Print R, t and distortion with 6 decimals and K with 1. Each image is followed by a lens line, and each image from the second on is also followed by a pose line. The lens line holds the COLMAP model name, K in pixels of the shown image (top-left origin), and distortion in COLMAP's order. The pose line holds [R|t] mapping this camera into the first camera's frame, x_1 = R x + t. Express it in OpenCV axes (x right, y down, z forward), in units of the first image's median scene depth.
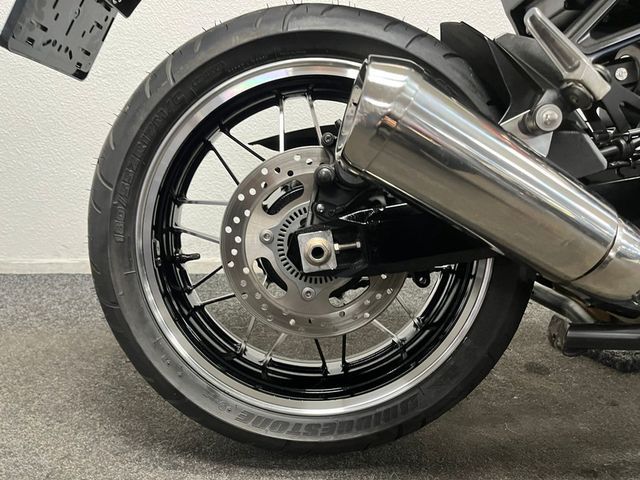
lens RADIAL K [[479.3, 0, 320.0], [0, 479.3, 240.0], [0, 0, 1]] dist [0.032430, -0.001976]
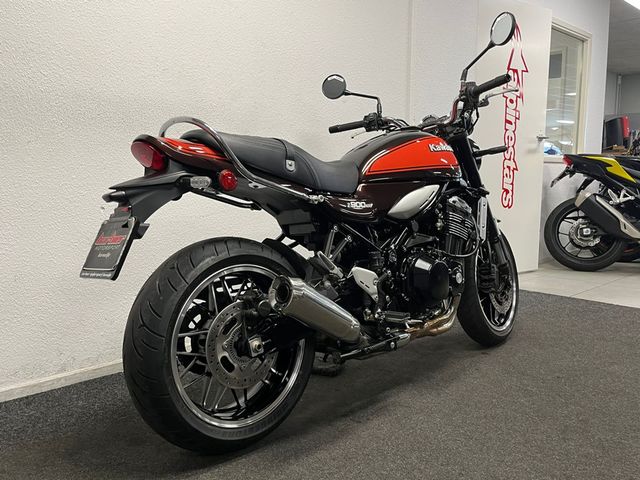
lens RADIAL K [[563.8, 0, 320.0], [0, 563.8, 240.0], [0, 0, 1]] dist [0.007844, 0.001467]
pose [[0.723841, -0.066141, 0.686789, -1.481127], [0.134333, 0.989856, -0.046252, -0.299529], [-0.676763, 0.125737, 0.725384, -1.155375]]
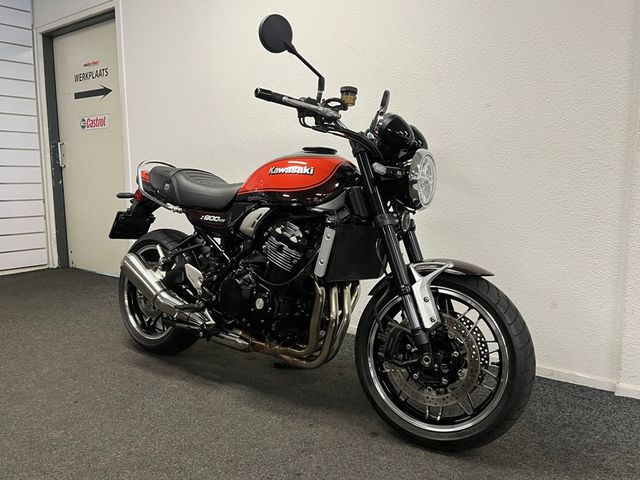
lens RADIAL K [[527.9, 0, 320.0], [0, 527.9, 240.0], [0, 0, 1]] dist [-0.005895, -0.002134]
pose [[0.789576, 0.089477, -0.607094, 3.422345], [-0.142835, 0.988937, -0.040014, -0.411034], [0.596798, 0.118309, 0.793622, -1.506160]]
